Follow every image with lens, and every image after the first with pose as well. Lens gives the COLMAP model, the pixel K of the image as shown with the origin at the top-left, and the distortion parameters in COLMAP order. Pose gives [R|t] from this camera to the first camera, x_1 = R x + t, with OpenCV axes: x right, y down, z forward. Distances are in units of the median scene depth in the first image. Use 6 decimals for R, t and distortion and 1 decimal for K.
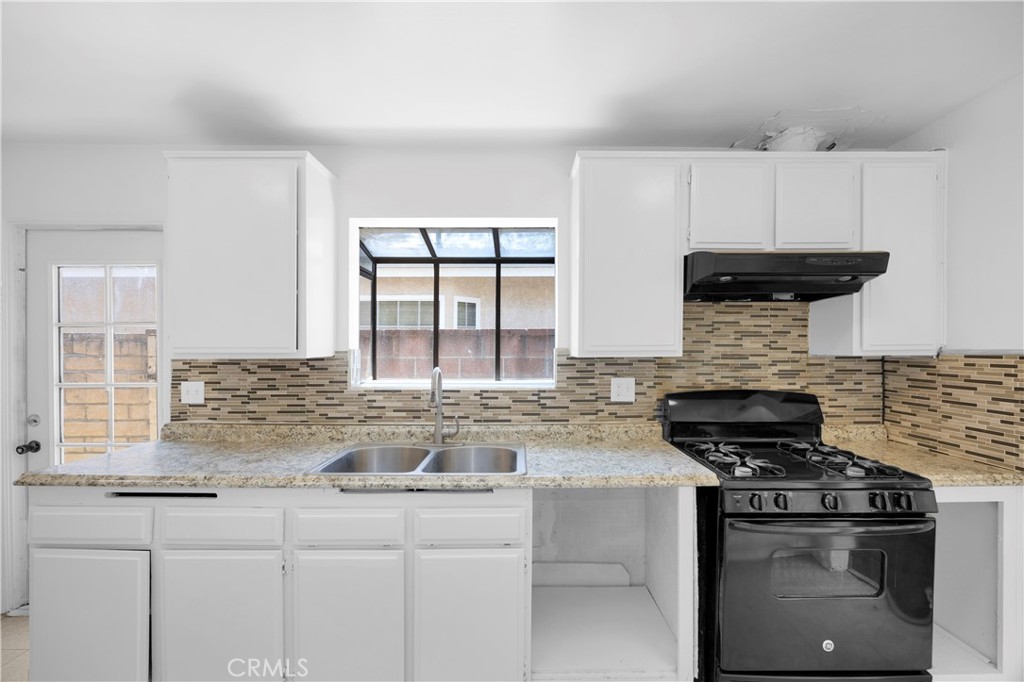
lens RADIAL K [[415.1, 0, 514.0], [0, 415.1, 351.1], [0, 0, 1]] dist [-0.003485, 0.000041]
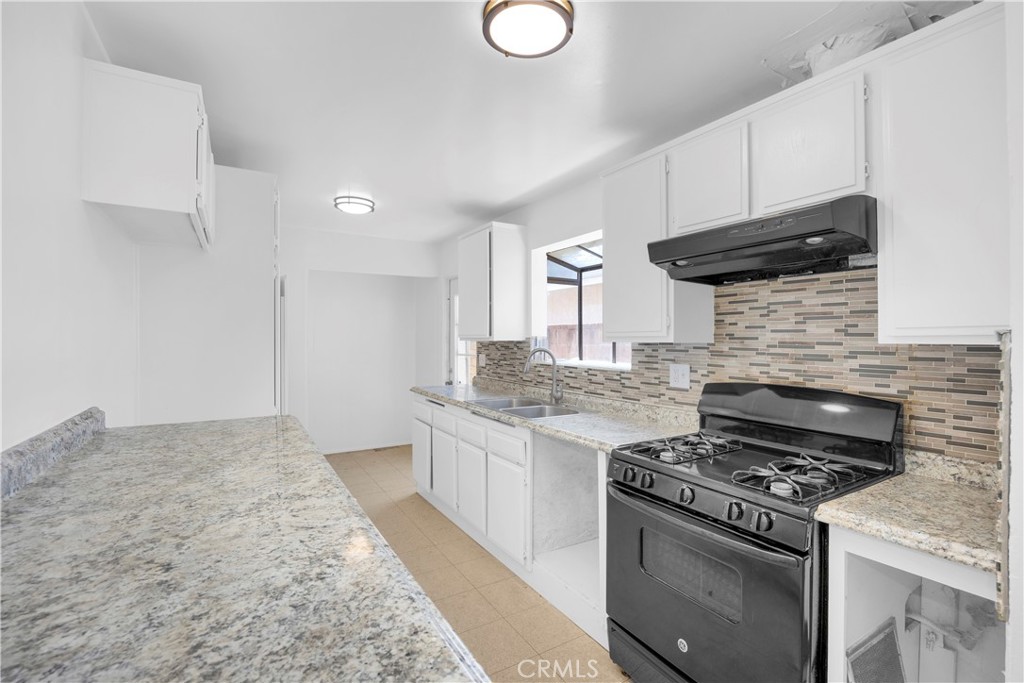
lens RADIAL K [[461.5, 0, 514.9], [0, 461.5, 336.4], [0, 0, 1]] dist [-0.002595, -0.000442]
pose [[0.514685, -0.000597, -0.857379, 1.017446], [-0.010998, 0.999913, -0.007298, 0.009480], [0.857309, 0.013185, 0.514633, 0.079210]]
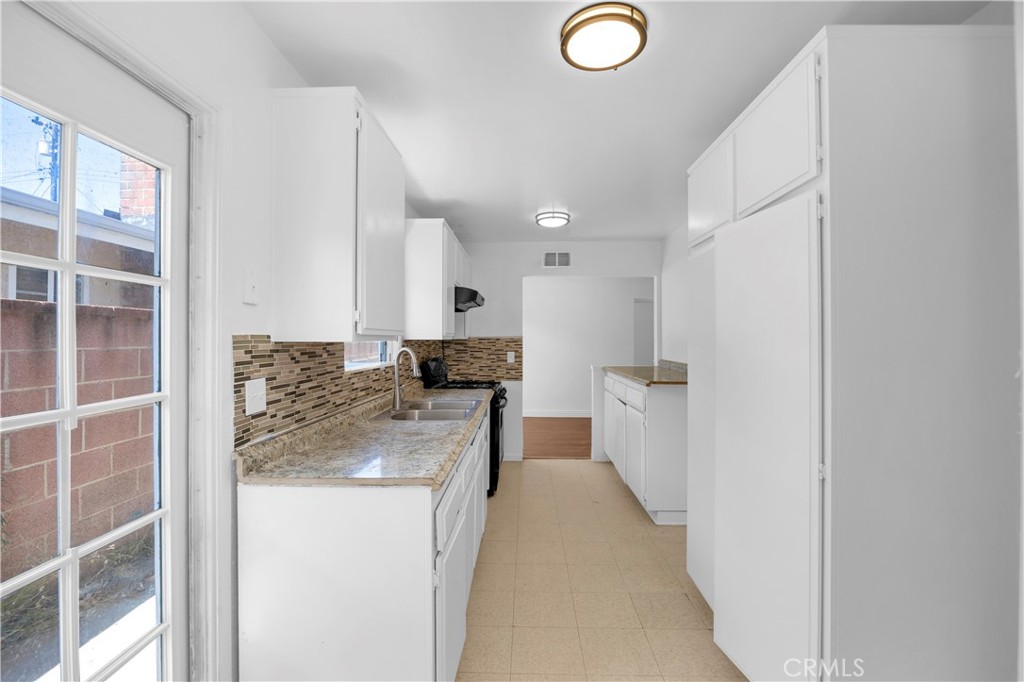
lens RADIAL K [[461.5, 0, 512.6], [0, 461.5, 339.7], [0, 0, 1]] dist [-0.002595, -0.000442]
pose [[0.032419, -0.000059, 0.999474, -1.471877], [0.008321, 0.999965, -0.000211, 0.014108], [-0.999440, 0.008323, 0.032418, 0.561943]]
